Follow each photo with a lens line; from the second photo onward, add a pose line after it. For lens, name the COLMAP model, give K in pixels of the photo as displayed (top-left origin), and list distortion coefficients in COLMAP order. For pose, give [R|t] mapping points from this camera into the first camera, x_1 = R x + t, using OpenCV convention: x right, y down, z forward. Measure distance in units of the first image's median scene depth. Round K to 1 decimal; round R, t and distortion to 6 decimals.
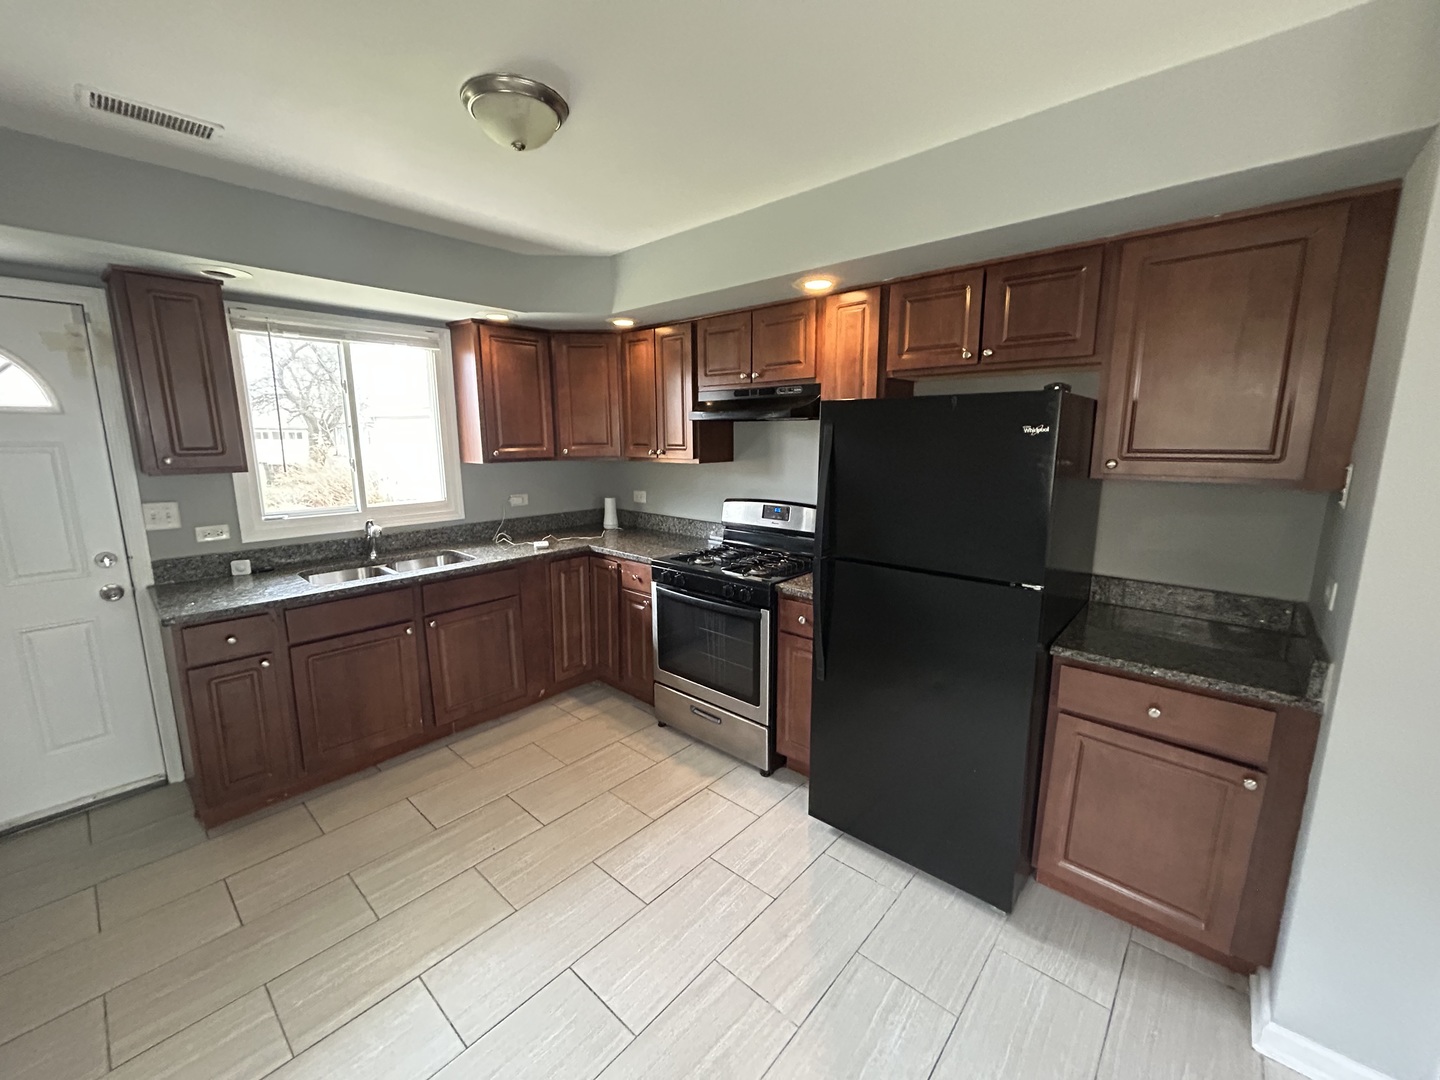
lens RADIAL K [[585.2, 0, 728.1], [0, 585.2, 538.5], [0, 0, 1]] dist [0.004302, 0.000743]
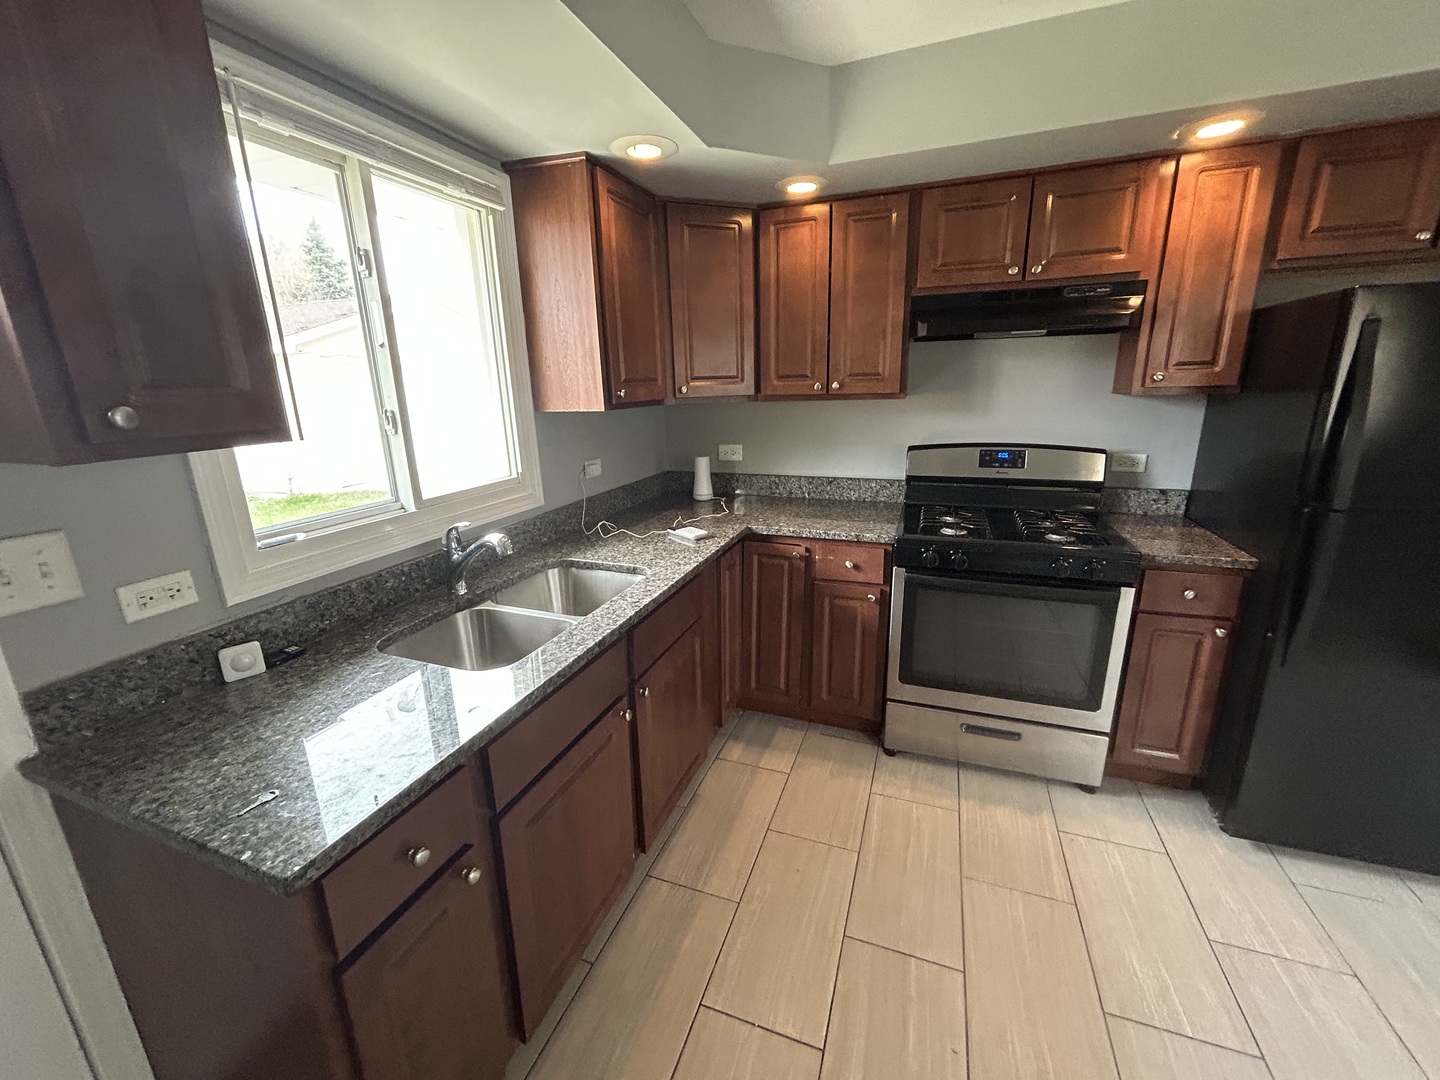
lens RADIAL K [[585.2, 0, 722.1], [0, 585.2, 538.2], [0, 0, 1]] dist [0.004302, 0.000743]
pose [[0.931511, -0.114780, 0.345128, -0.572195], [0.085205, 0.991360, 0.099730, -0.051703], [-0.353593, -0.063493, 0.933242, 0.413720]]
